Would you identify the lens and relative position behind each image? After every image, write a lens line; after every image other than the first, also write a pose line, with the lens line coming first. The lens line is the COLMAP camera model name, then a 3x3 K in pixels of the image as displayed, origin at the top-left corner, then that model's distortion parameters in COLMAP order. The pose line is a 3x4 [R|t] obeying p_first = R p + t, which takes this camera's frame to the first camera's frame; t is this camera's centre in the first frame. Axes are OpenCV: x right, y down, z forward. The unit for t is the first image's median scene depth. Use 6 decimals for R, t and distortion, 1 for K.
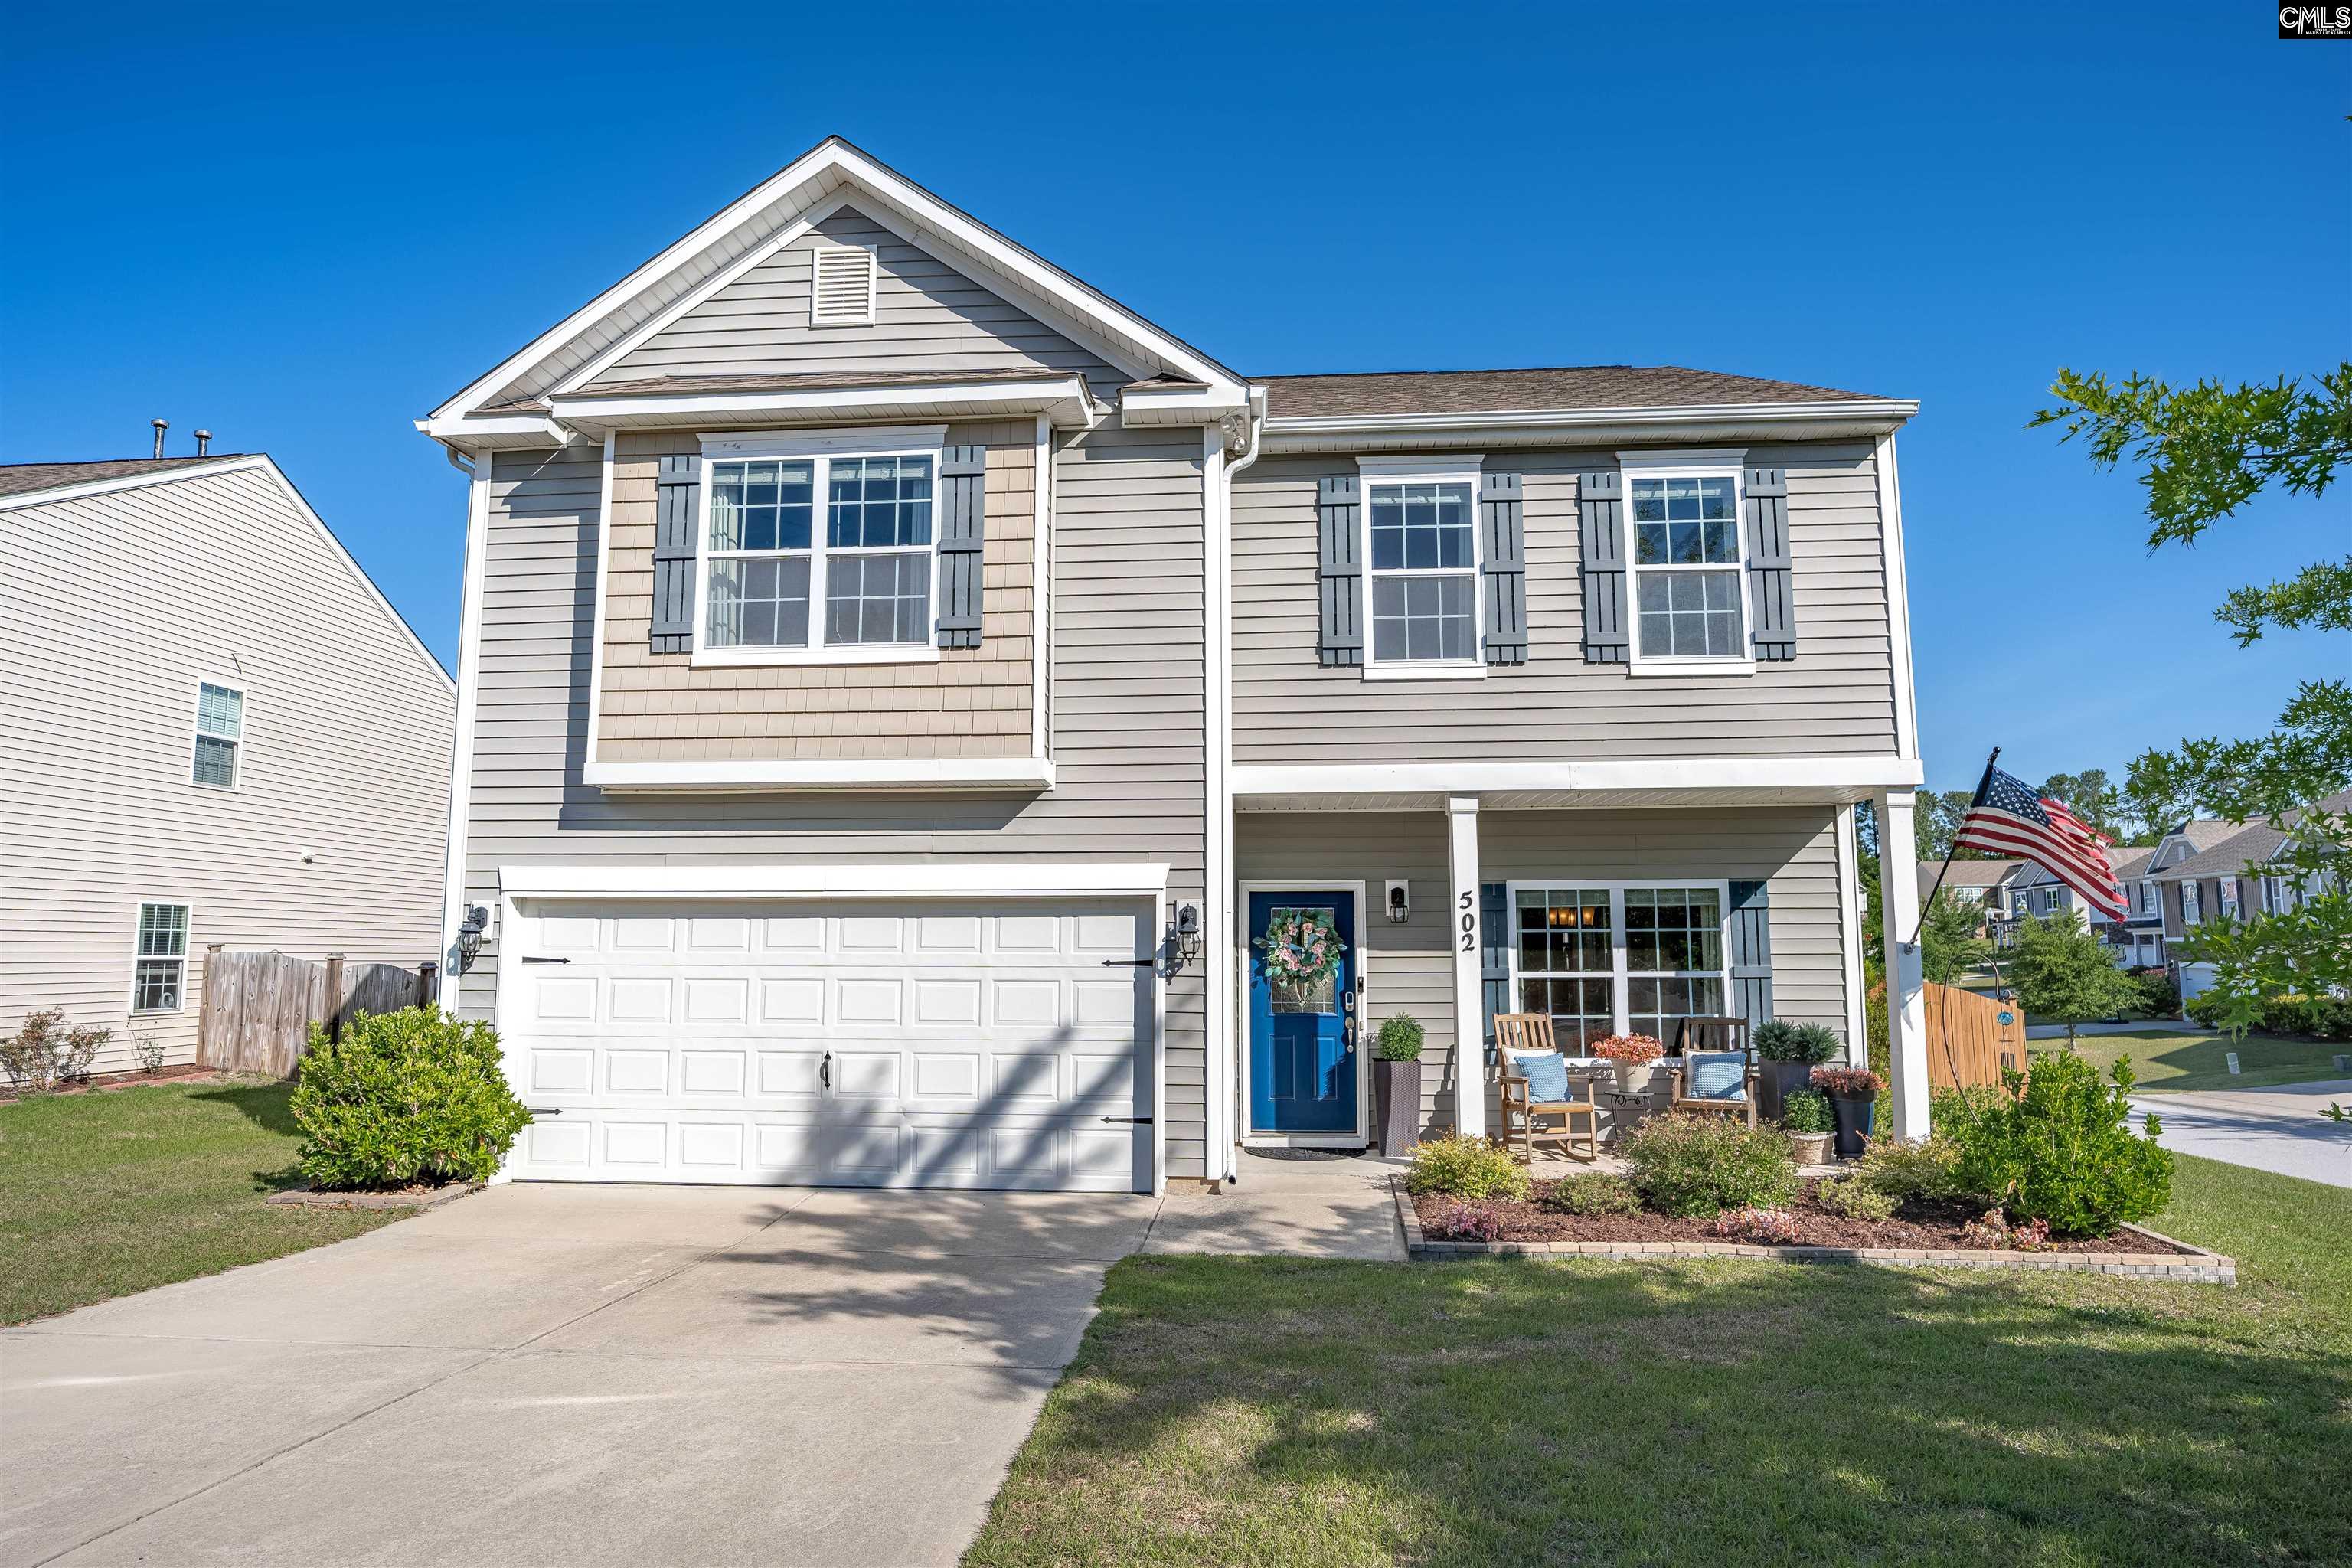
lens RADIAL K [[1365.1, 0, 1180.6], [0, 1365.1, 792.2], [0, 0, 1]] dist [-0.035419, 0.002856]
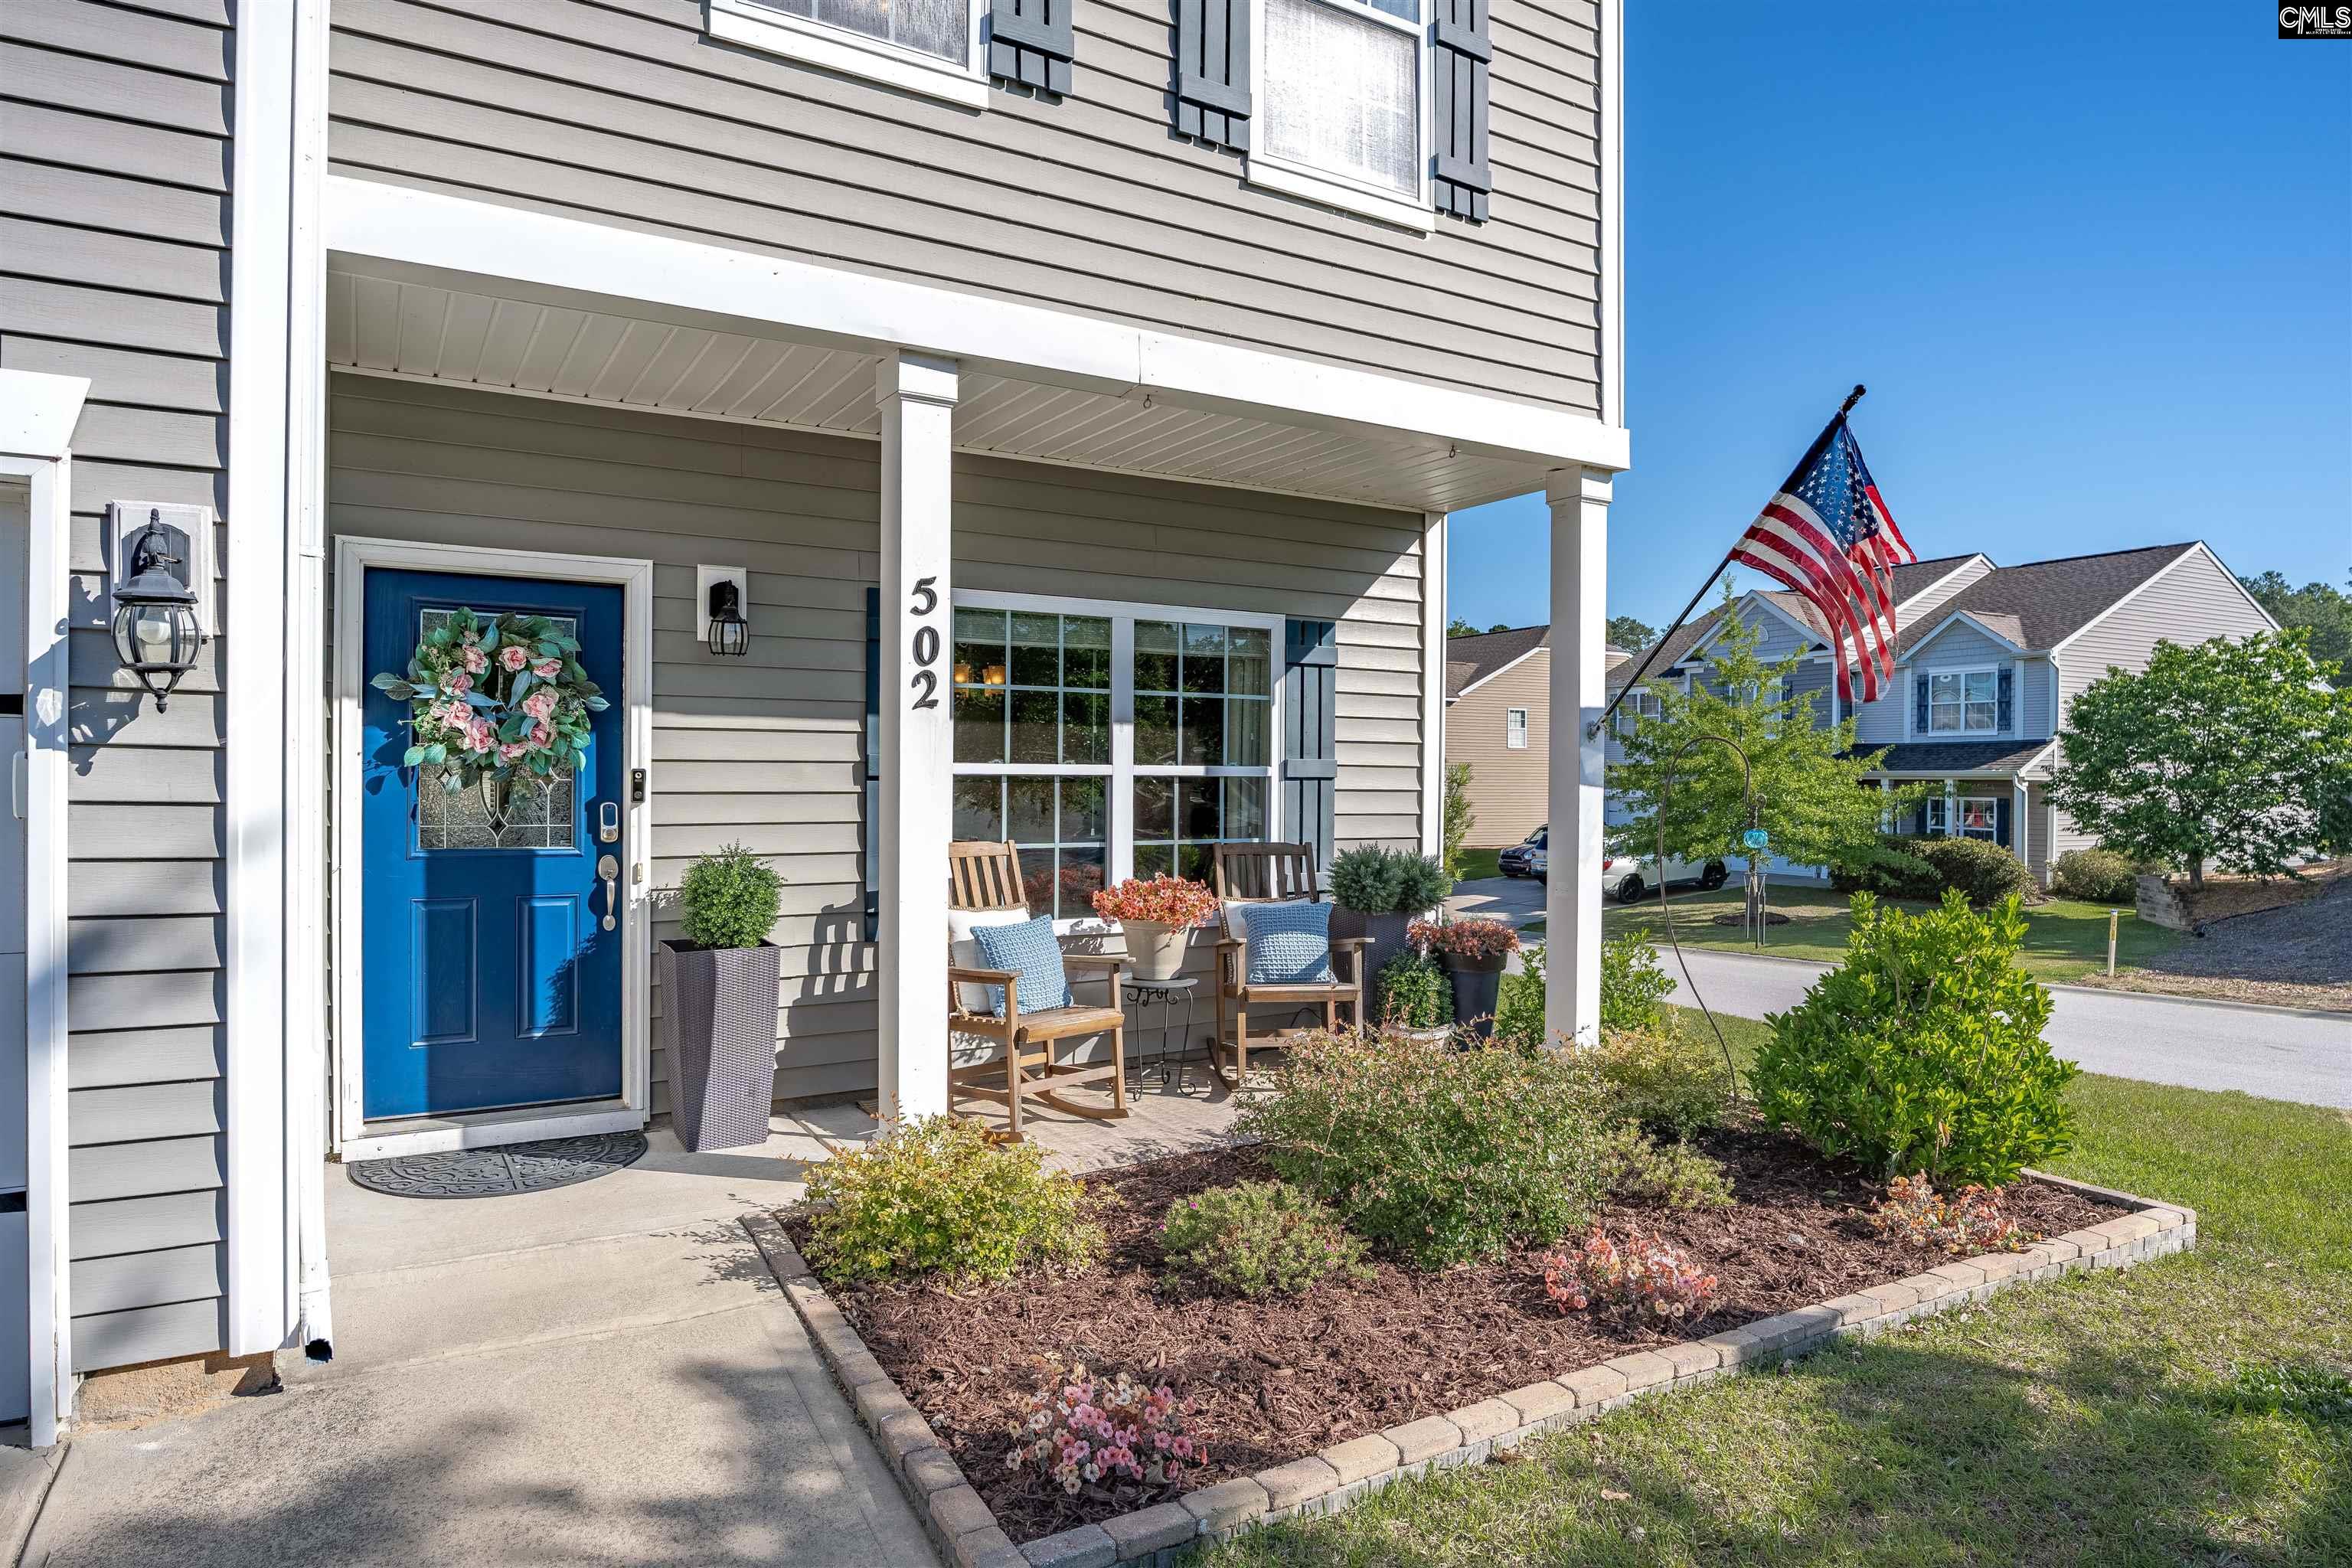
lens RADIAL K [[1365.1, 0, 1180.6], [0, 1365.1, 792.2], [0, 0, 1]] dist [-0.035419, 0.002856]
pose [[0.818140, 0.001393, 0.575017, 0.018384], [-0.076799, 0.991303, 0.106869, 0.081194], [-0.569867, -0.131595, 0.811131, 0.529080]]
